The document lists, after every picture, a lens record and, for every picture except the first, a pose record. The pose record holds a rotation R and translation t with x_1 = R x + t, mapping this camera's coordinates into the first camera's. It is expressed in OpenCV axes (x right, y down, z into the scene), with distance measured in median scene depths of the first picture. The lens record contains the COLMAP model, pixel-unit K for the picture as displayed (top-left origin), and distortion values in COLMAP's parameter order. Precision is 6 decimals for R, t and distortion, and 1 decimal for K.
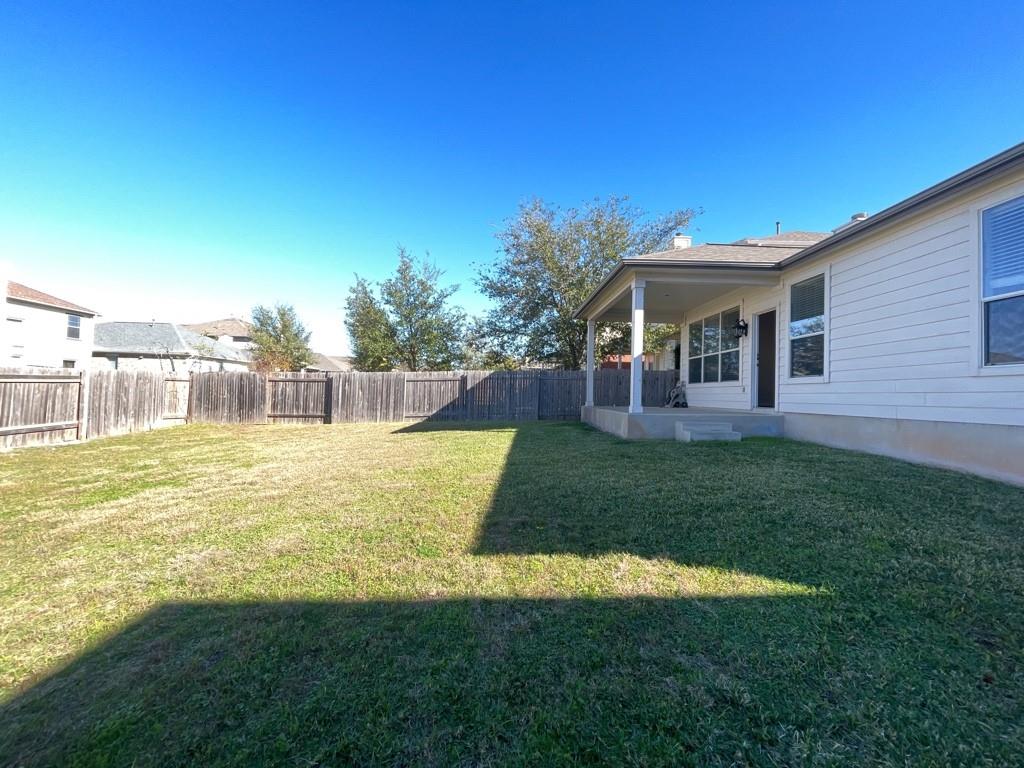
lens RADIAL K [[412.7, 0, 511.7], [0, 412.7, 384.8], [0, 0, 1]] dist [-0.003772, 0.000503]
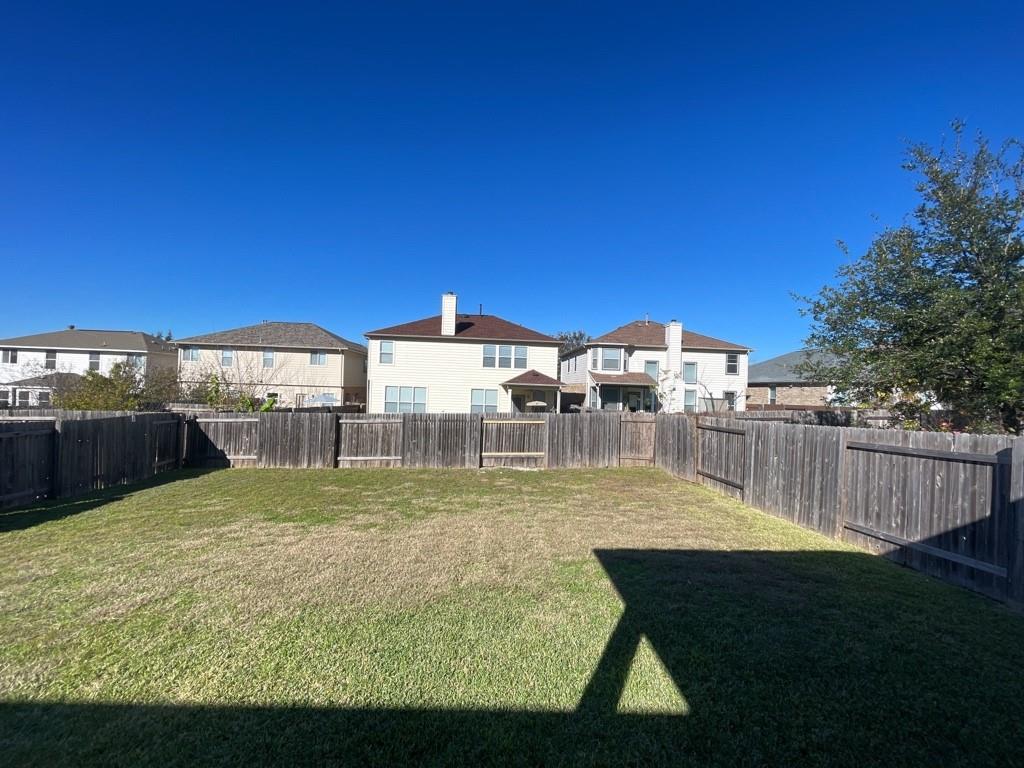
lens RADIAL K [[412.7, 0, 510.8], [0, 412.7, 386.8], [0, 0, 1]] dist [-0.003772, 0.000503]
pose [[0.081857, -0.033254, -0.996089, 0.160511], [-0.013652, 0.999312, -0.034483, -0.054101], [0.996551, 0.016421, 0.081346, 0.597542]]
